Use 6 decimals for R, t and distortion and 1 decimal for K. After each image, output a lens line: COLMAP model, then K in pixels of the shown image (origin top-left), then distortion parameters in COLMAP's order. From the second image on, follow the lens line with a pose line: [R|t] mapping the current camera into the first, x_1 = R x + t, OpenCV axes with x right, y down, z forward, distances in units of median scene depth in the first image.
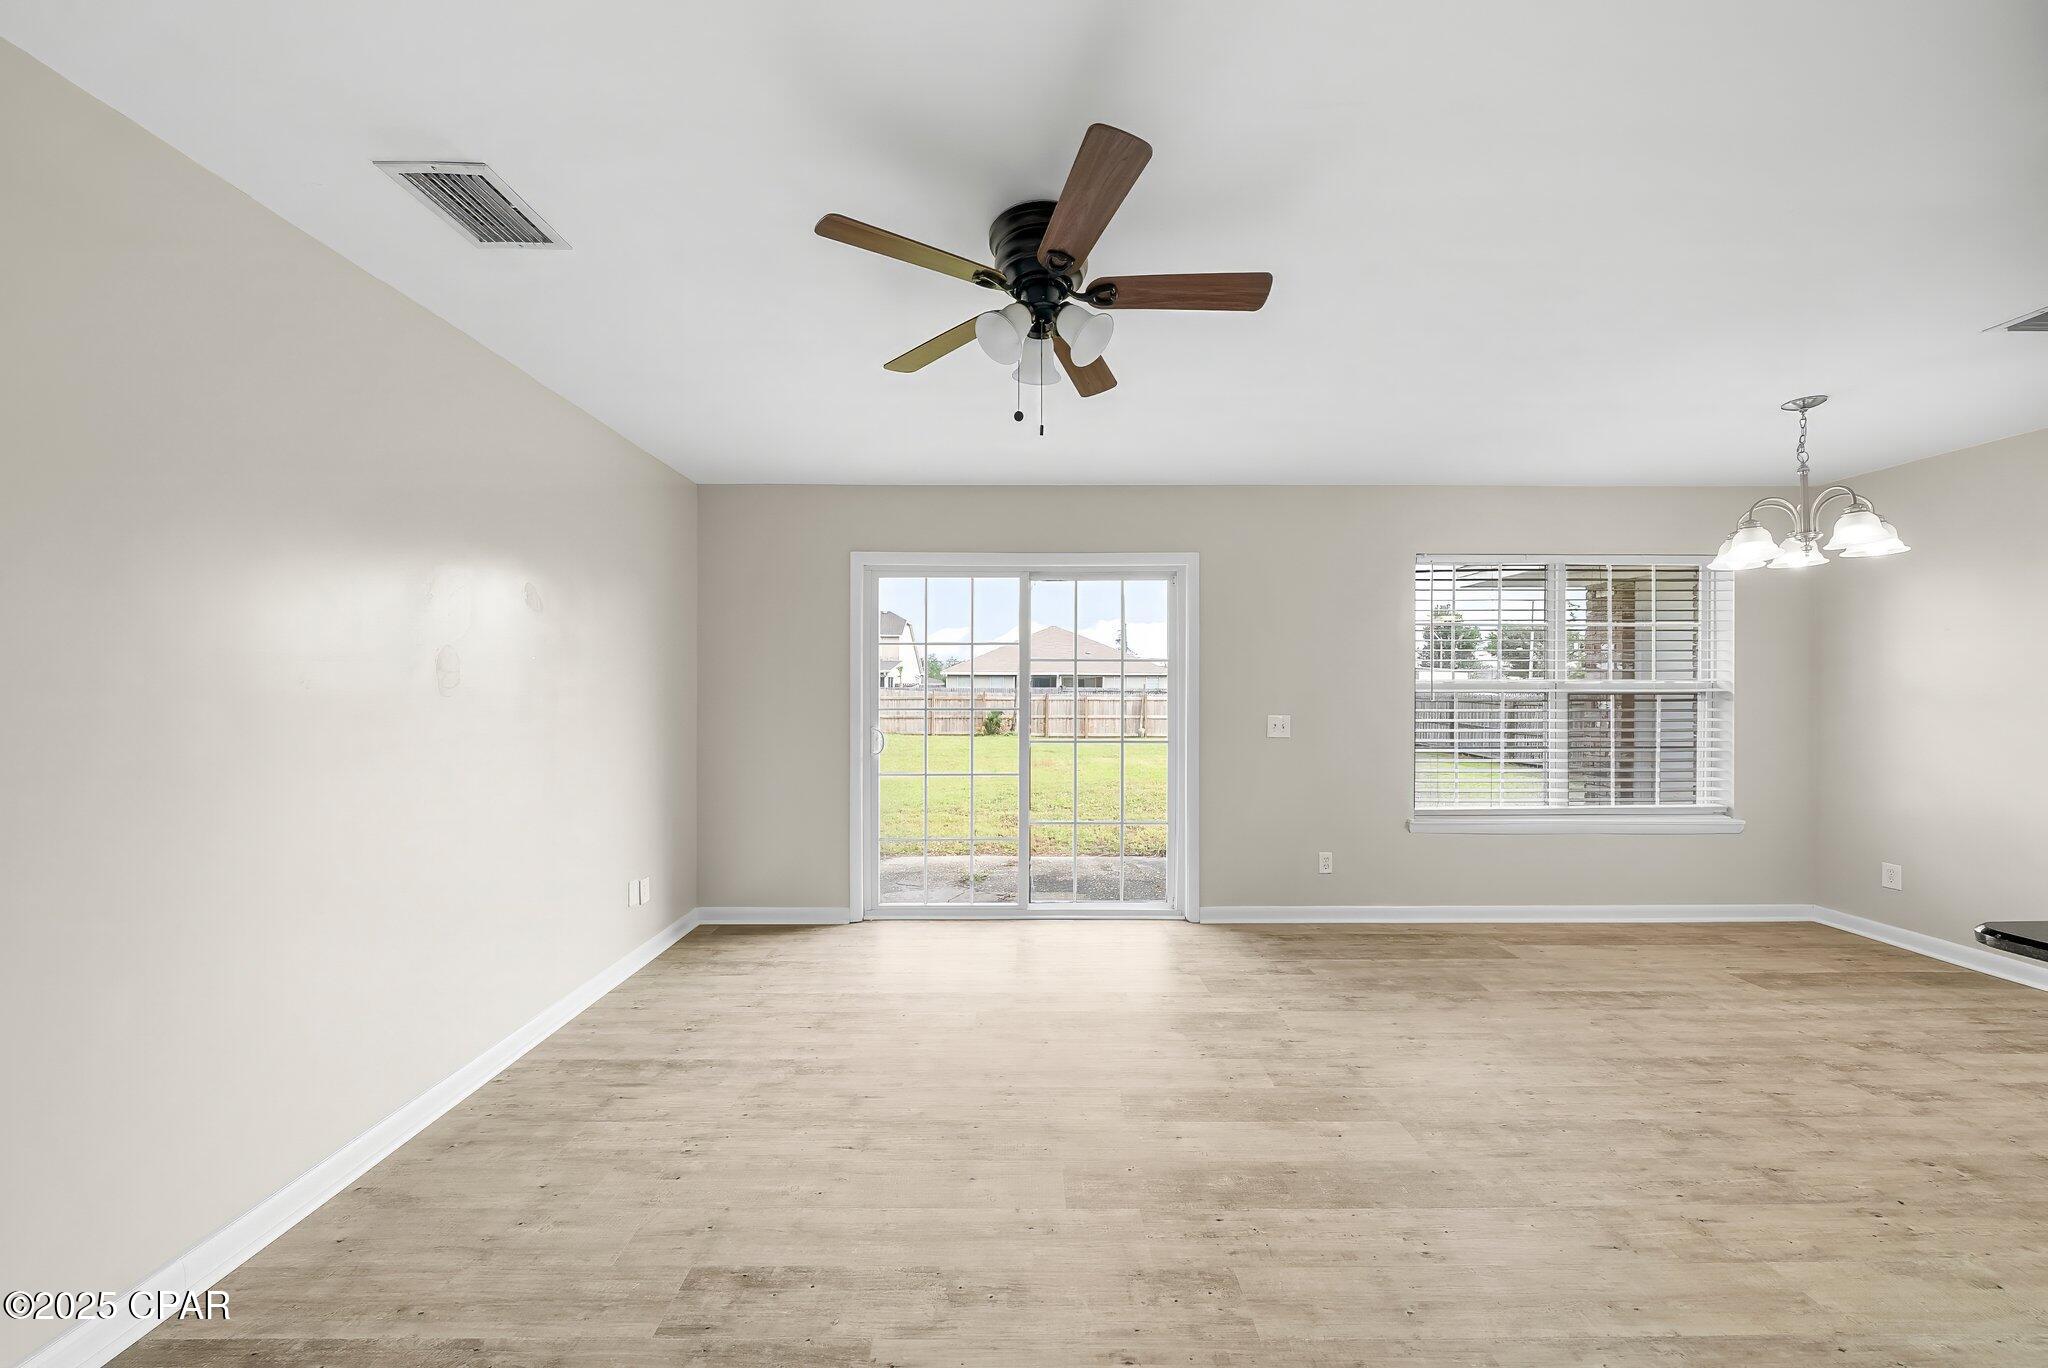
lens RADIAL K [[723.5, 0, 1010.4], [0, 723.5, 690.9], [0, 0, 1]] dist [-0.006298, 0.000418]
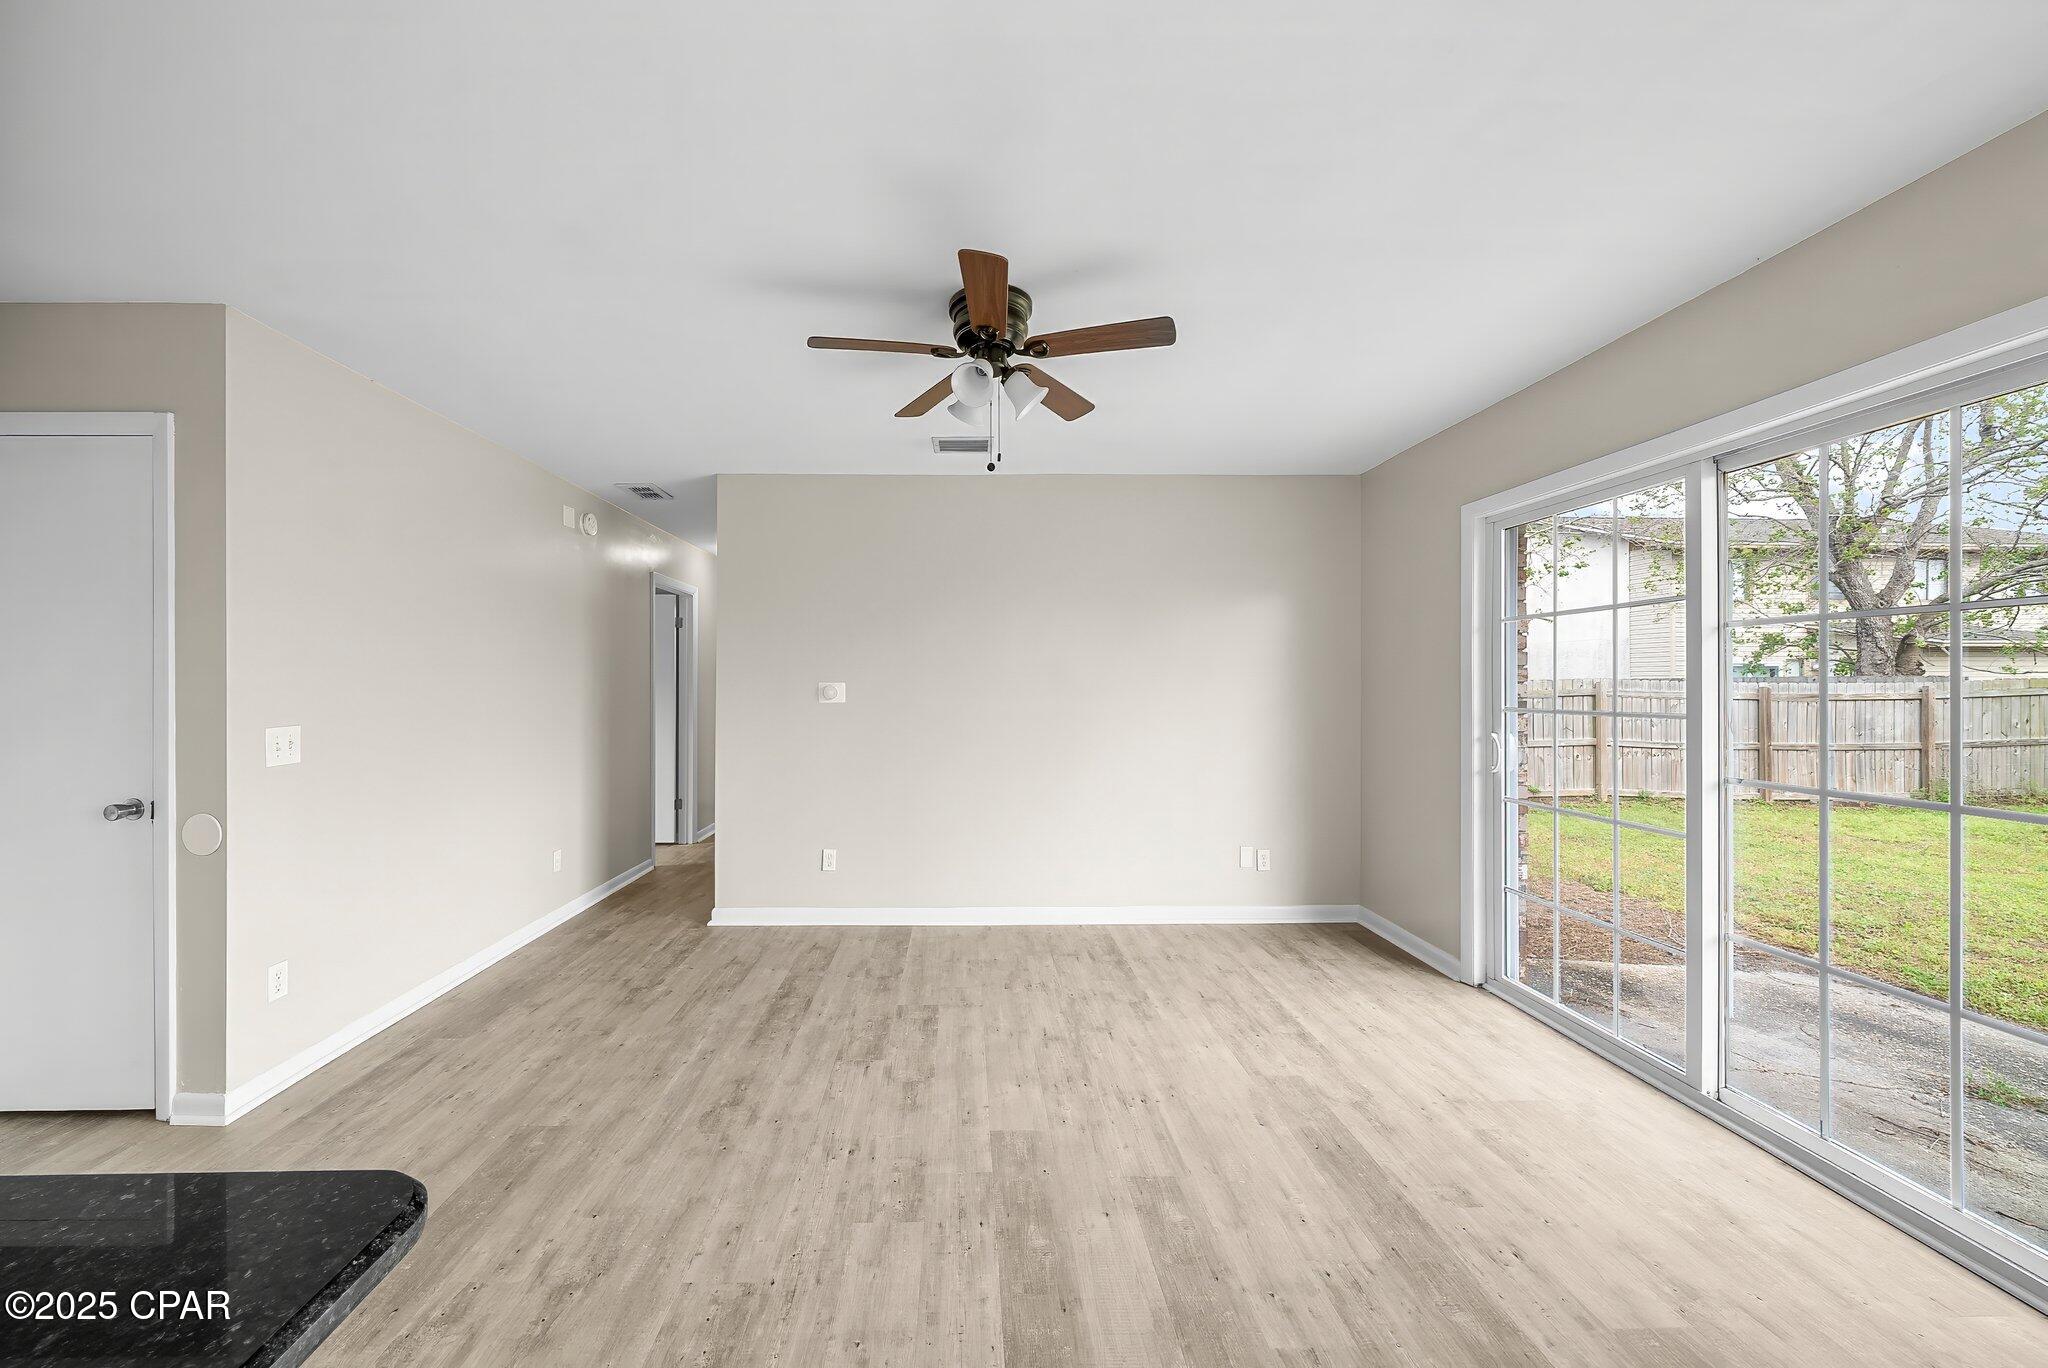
lens RADIAL K [[723.5, 0, 974.4], [0, 723.5, 669.4], [0, 0, 1]] dist [-0.006298, 0.000418]
pose [[0.006689, -0.021356, -0.999750, 0.774791], [-0.000580, 0.999772, -0.021360, -0.019854], [0.999977, 0.000723, 0.006675, 0.570862]]
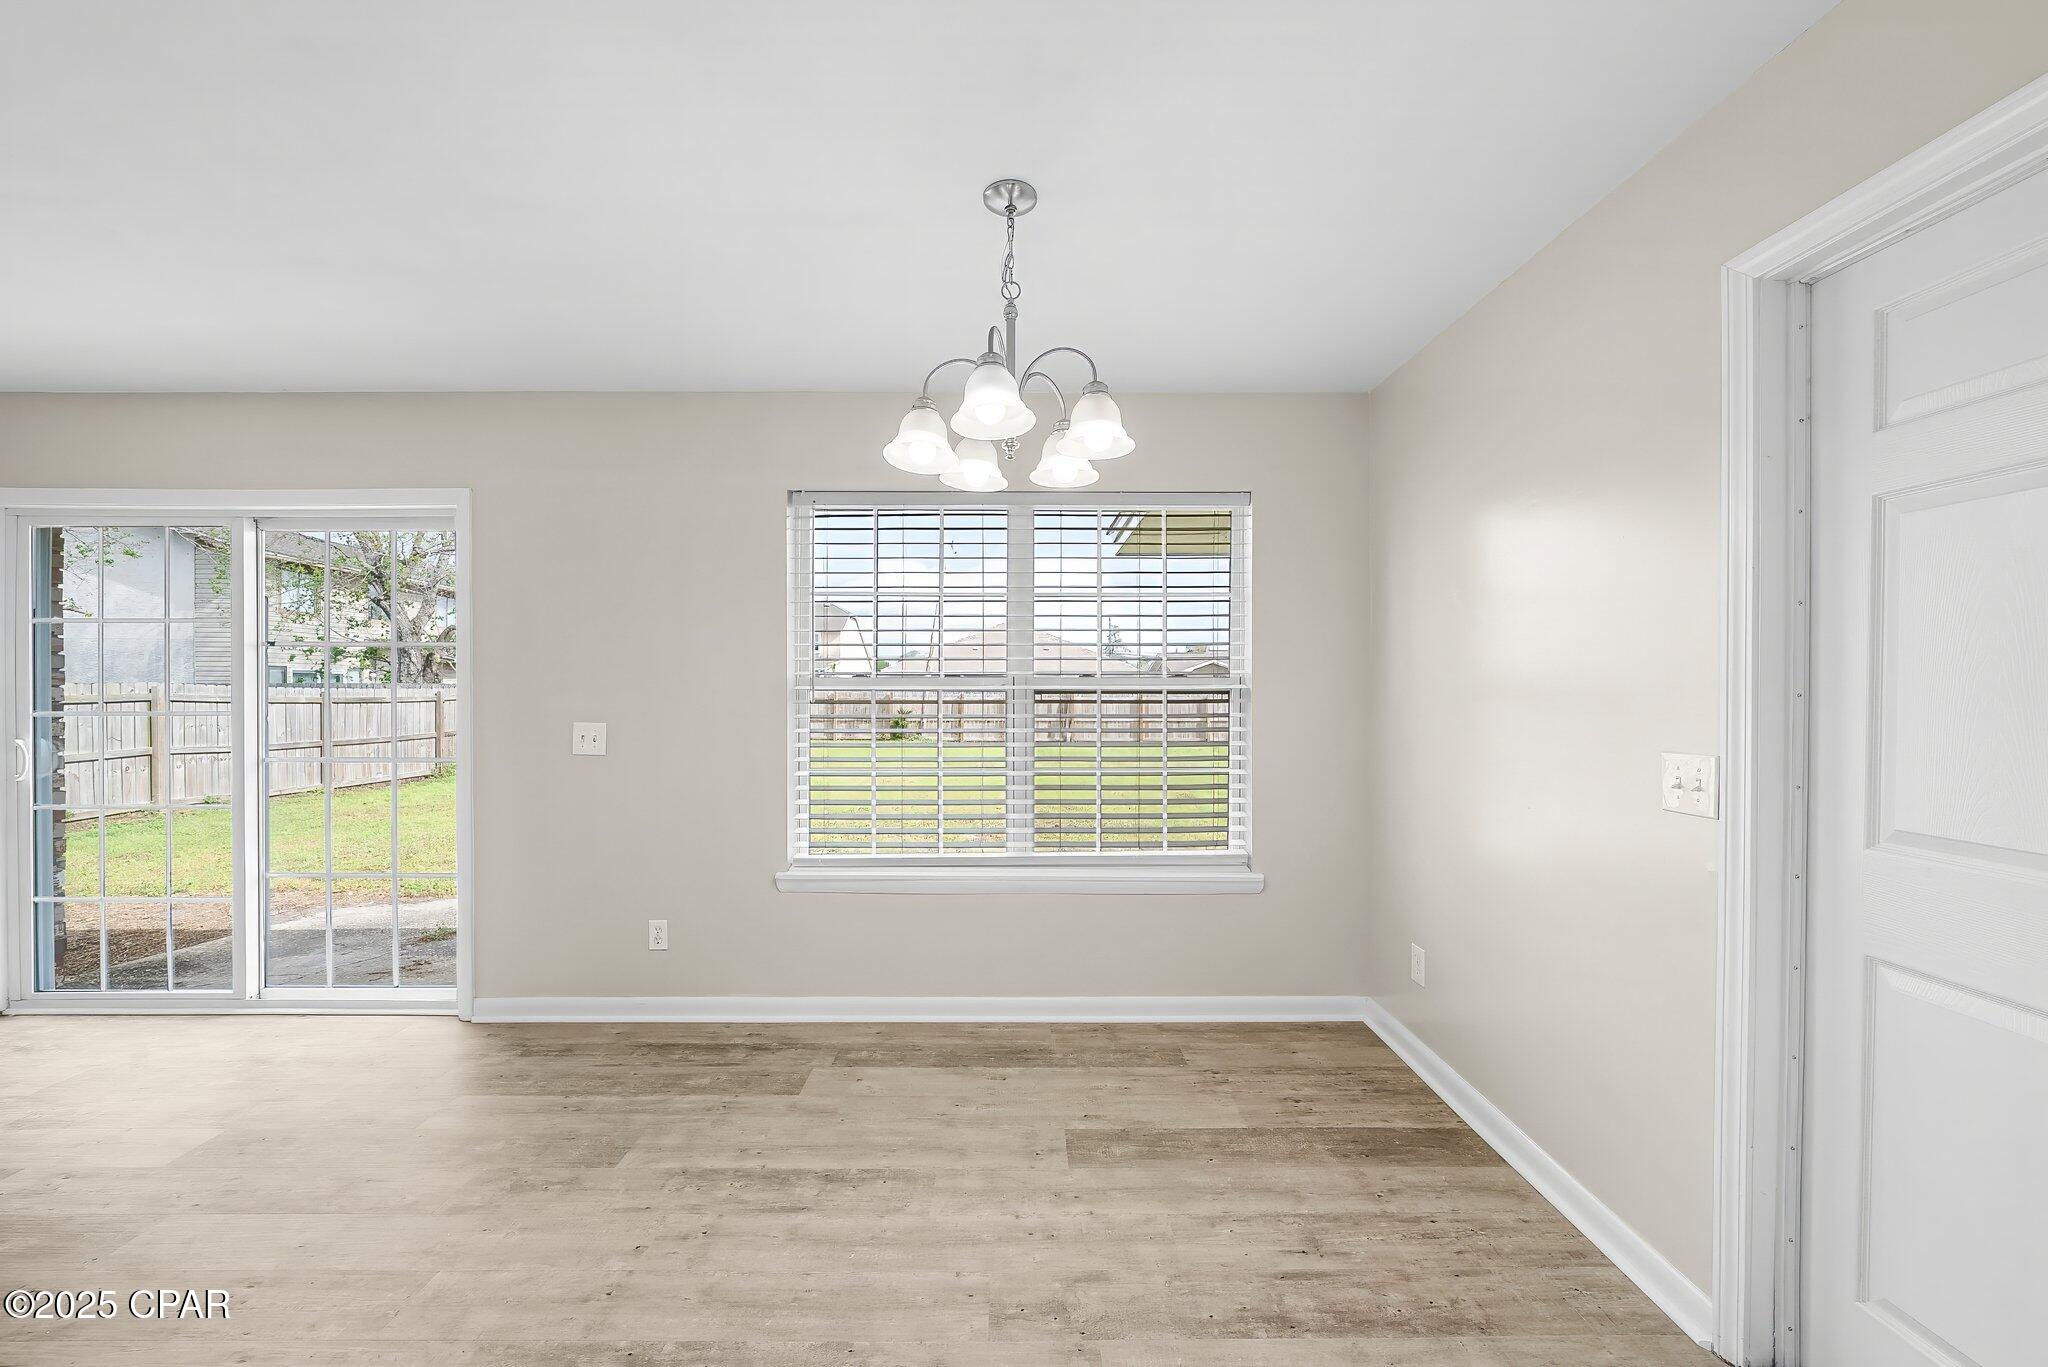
lens RADIAL K [[752.7, 0, 1030.8], [0, 752.7, 705.0], [0, 0, 1]] dist [-0.002858, -0.000515]
pose [[0.999966, 0.002391, 0.007853, 1.026869], [-0.002434, 0.999982, 0.005533, 0.014997], [-0.007840, -0.005552, 0.999954, 0.358088]]
